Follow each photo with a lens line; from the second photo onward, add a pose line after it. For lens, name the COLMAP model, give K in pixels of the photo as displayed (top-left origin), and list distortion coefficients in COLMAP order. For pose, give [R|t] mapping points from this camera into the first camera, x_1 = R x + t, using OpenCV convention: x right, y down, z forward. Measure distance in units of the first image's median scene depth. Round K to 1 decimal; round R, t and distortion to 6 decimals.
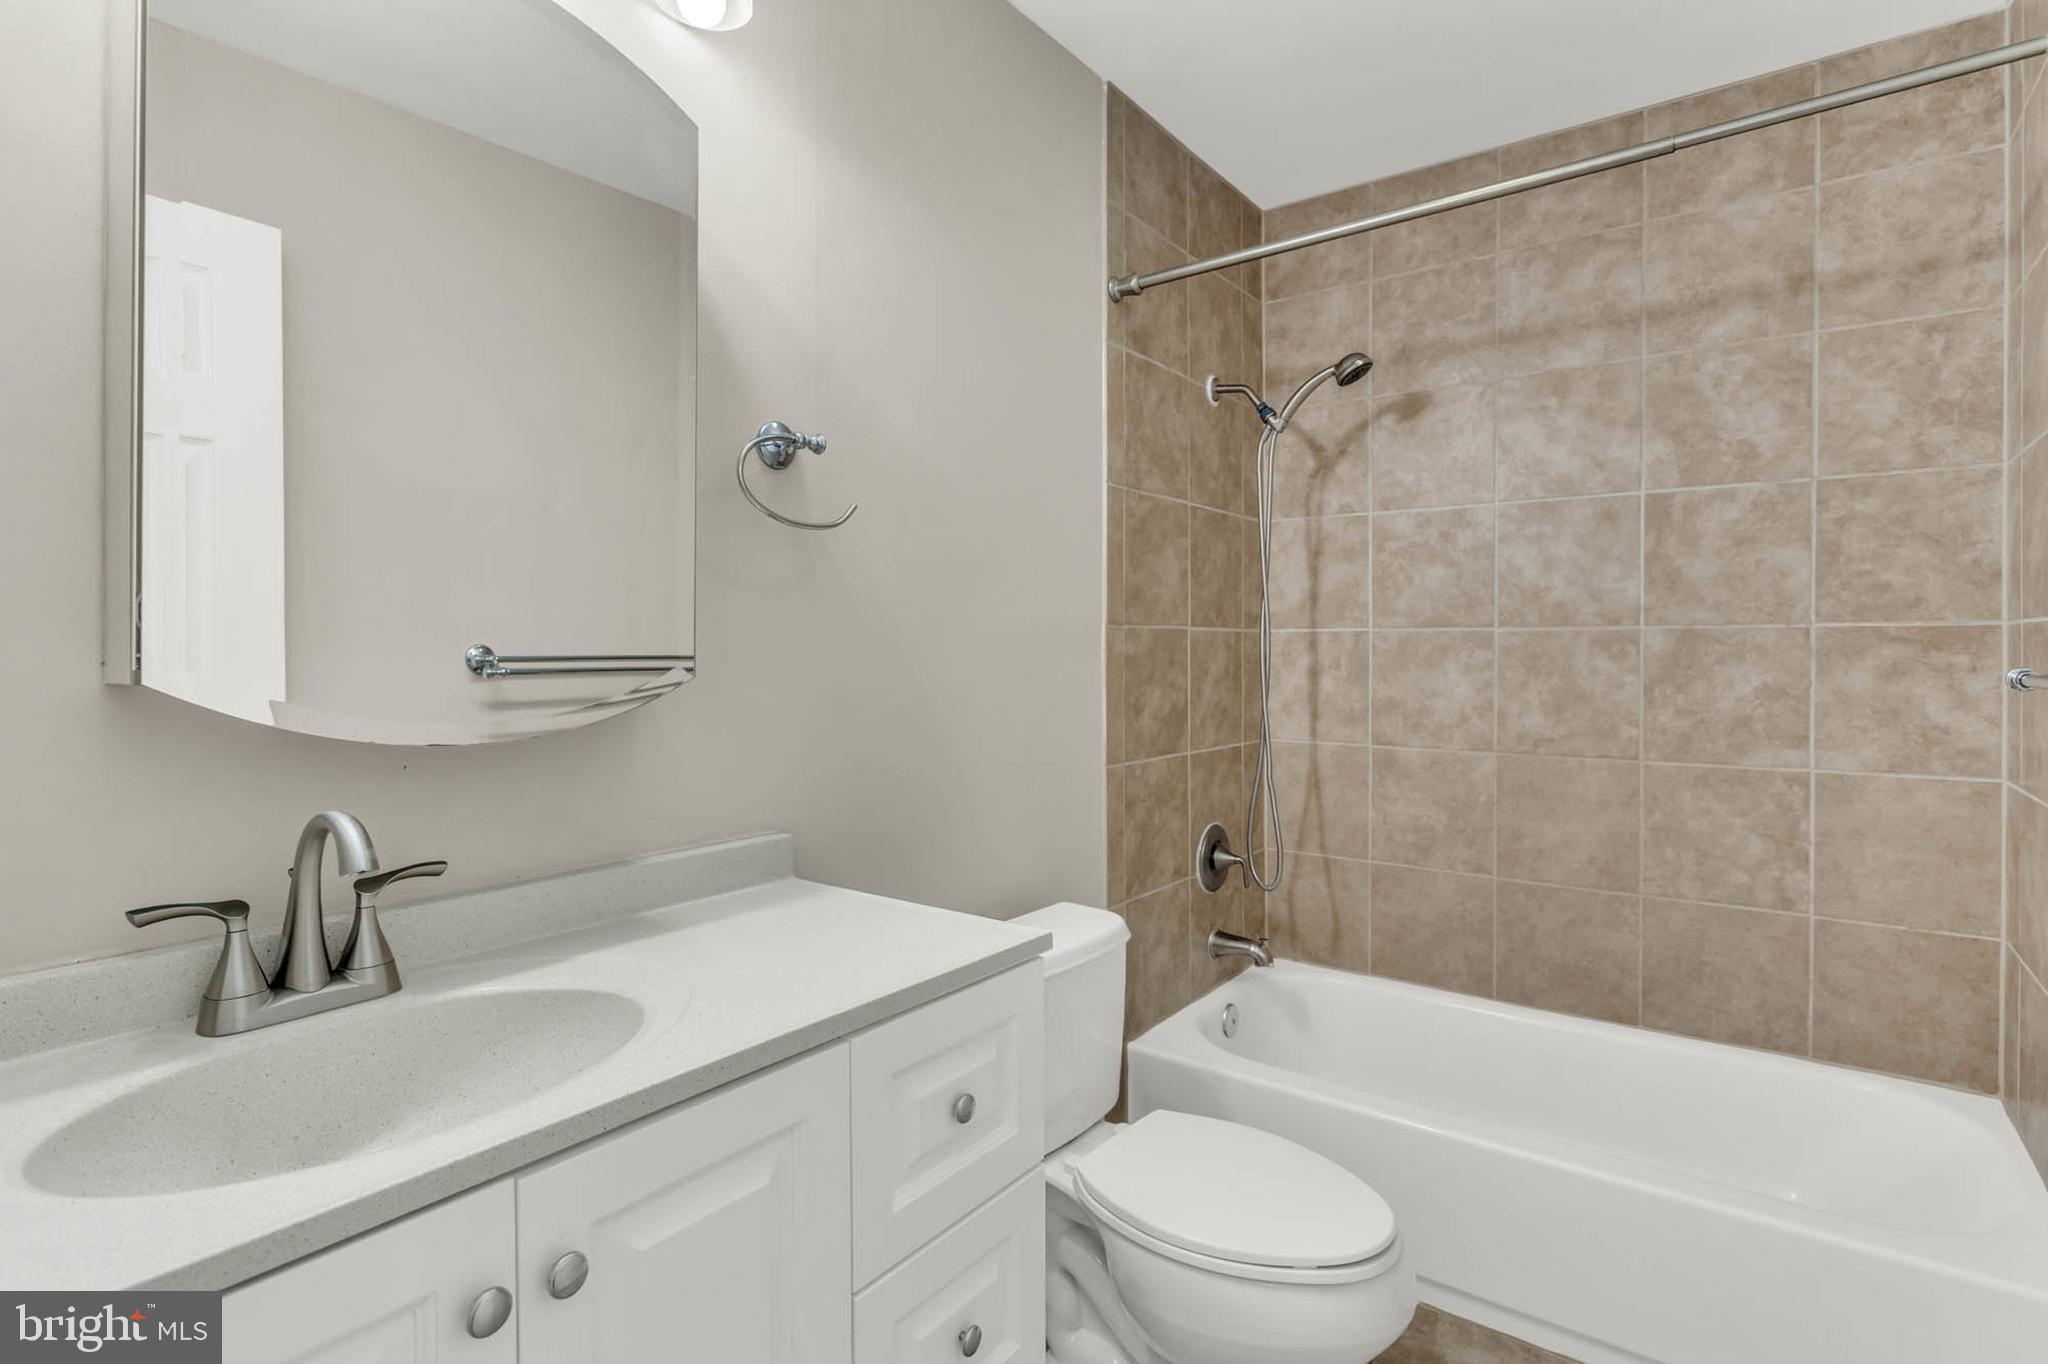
lens RADIAL K [[1009.2, 0, 1024.0], [0, 1009.2, 682.0], [0, 0, 1]] dist [0.002246, -0.000118]
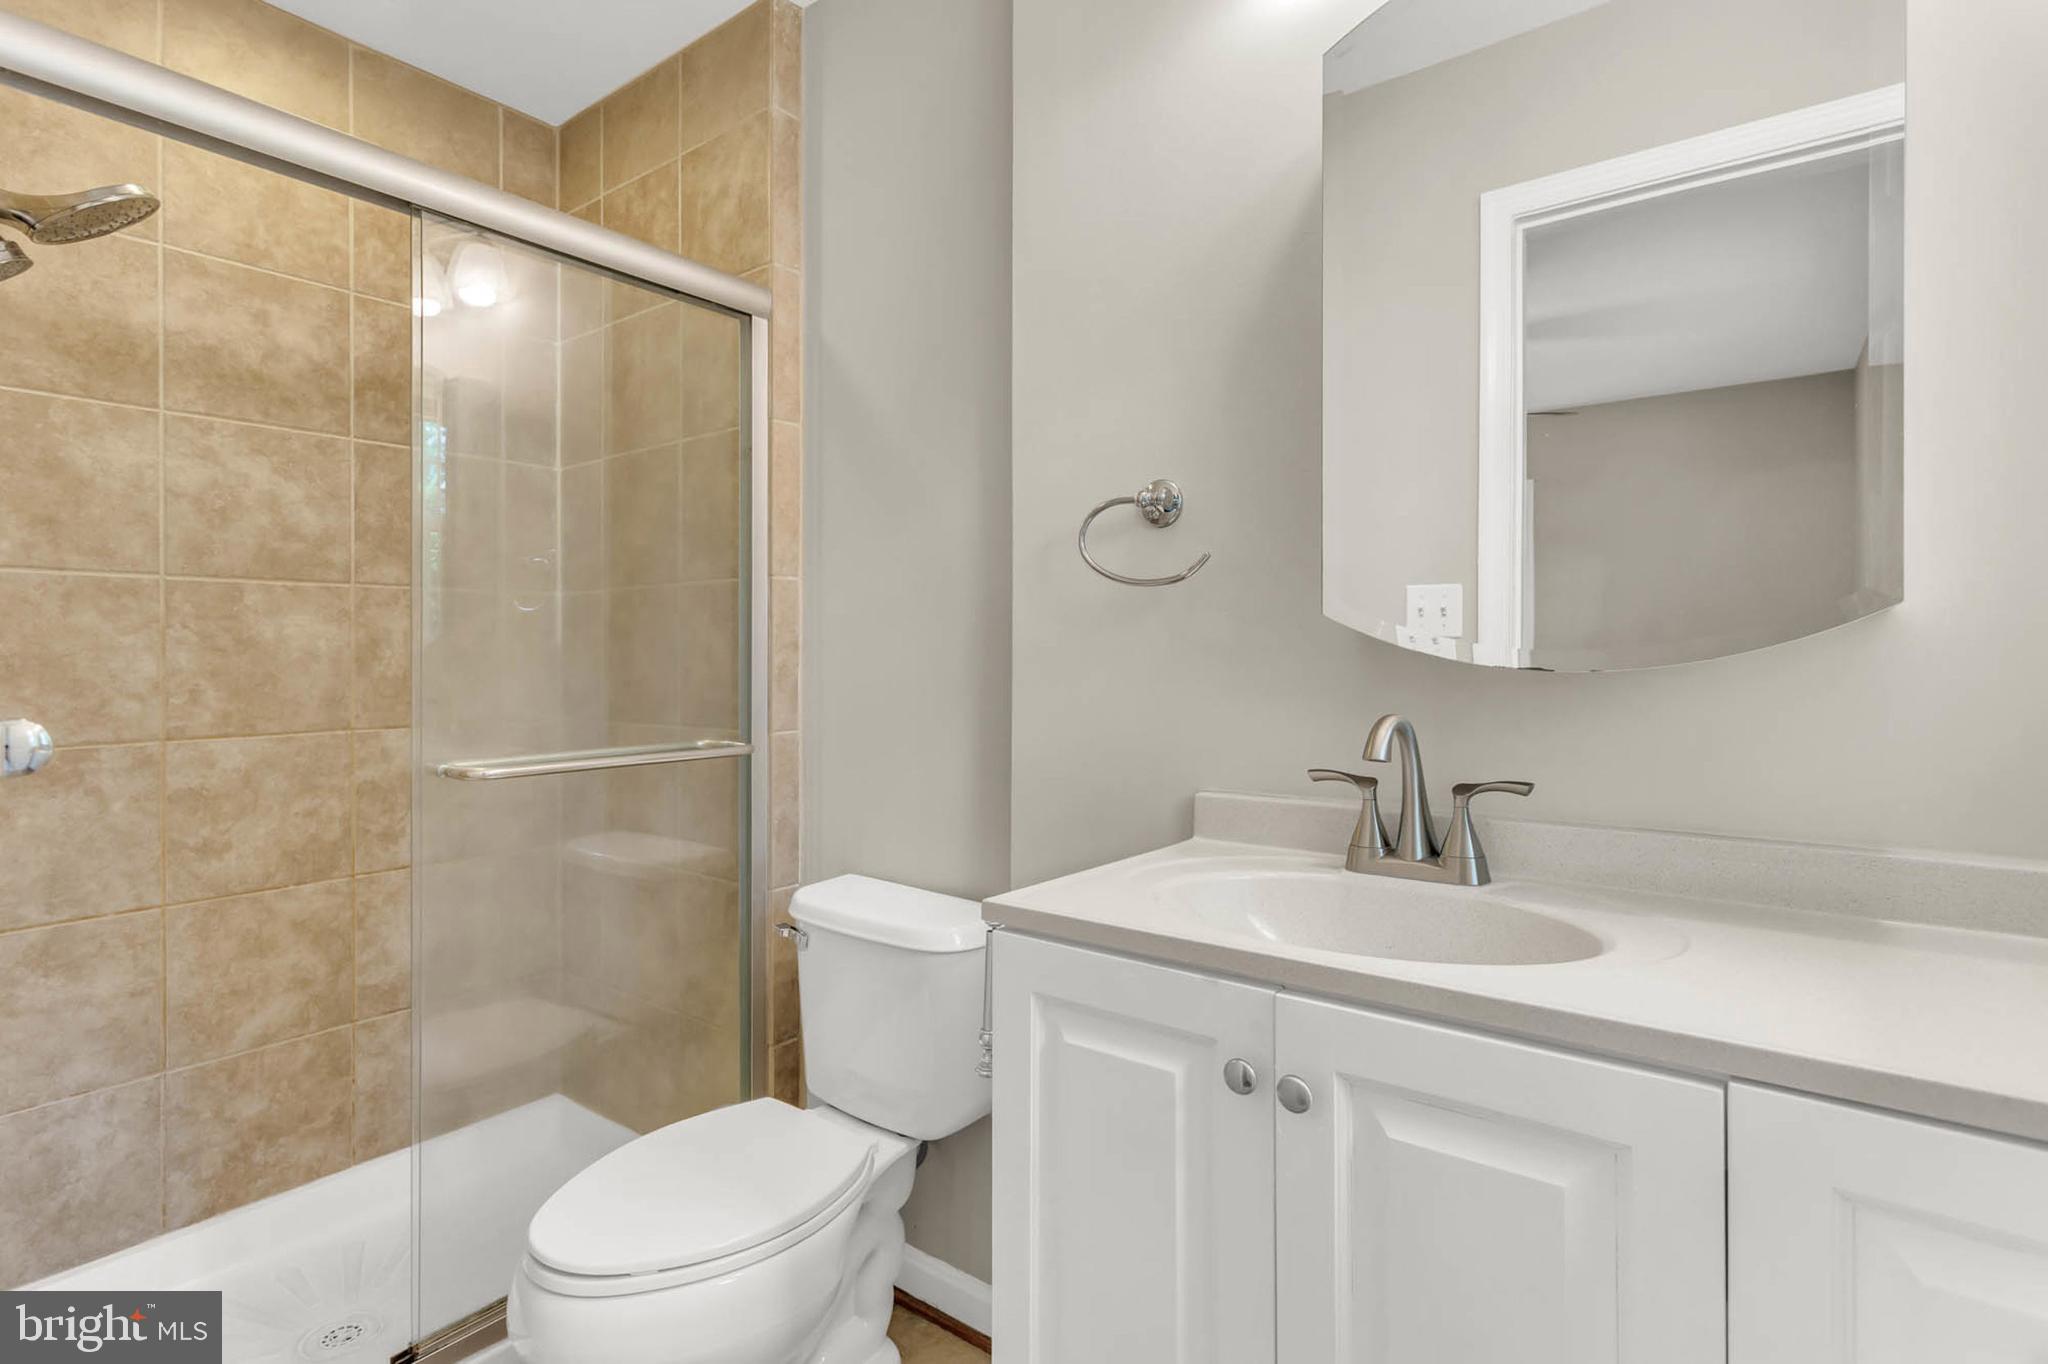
lens RADIAL K [[1009.2, 0, 1024.0], [0, 1009.2, 682.0], [0, 0, 1]] dist [0.002246, -0.000118]
pose [[-0.011146, 0.025182, -0.999621, 0.559627], [-0.022859, 0.999415, 0.025432, 0.062602], [0.999677, 0.023134, -0.010564, 0.526463]]
